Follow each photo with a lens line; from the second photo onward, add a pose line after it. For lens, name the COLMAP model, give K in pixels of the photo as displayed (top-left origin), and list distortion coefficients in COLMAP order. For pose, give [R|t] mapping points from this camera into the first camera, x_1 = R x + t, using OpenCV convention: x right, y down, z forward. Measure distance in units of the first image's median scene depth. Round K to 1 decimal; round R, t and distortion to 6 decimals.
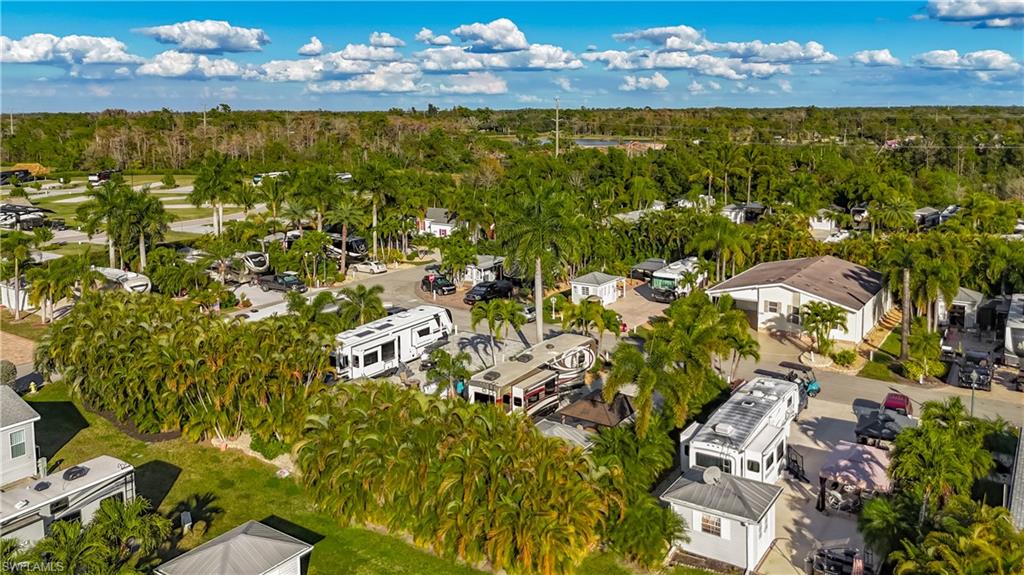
lens RADIAL K [[750.0, 0, 512.0], [0, 750.0, 287.5], [0, 0, 1]] dist [0.010779, -0.001414]
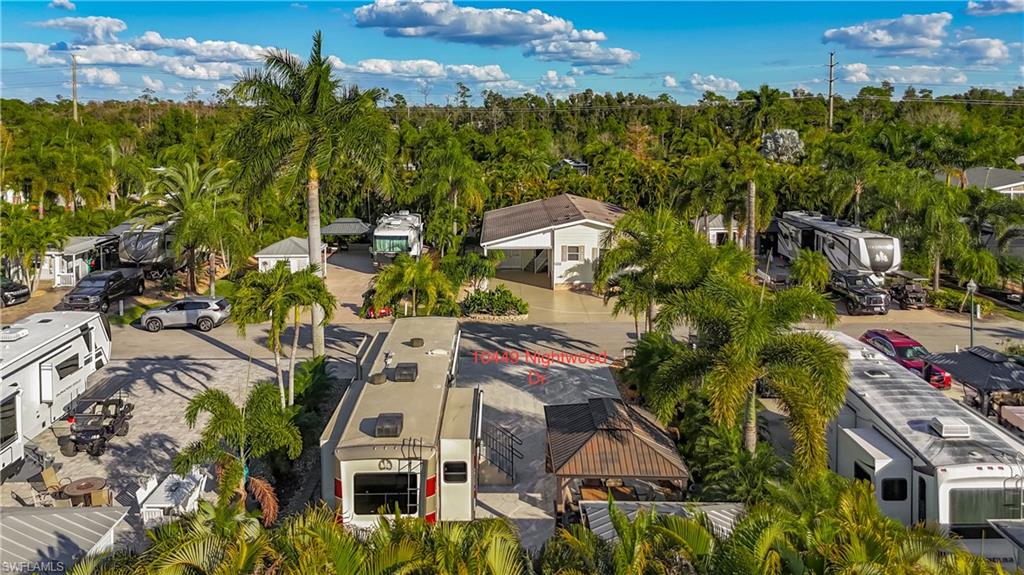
lens RADIAL K [[750.0, 0, 512.0], [0, 750.0, 287.5], [0, 0, 1]] dist [0.010779, -0.001414]
pose [[0.816337, -0.120234, 0.564923, -0.134072], [0.114827, 0.992353, 0.045276, 0.019099], [-0.566047, 0.027908, 0.823900, 0.409546]]
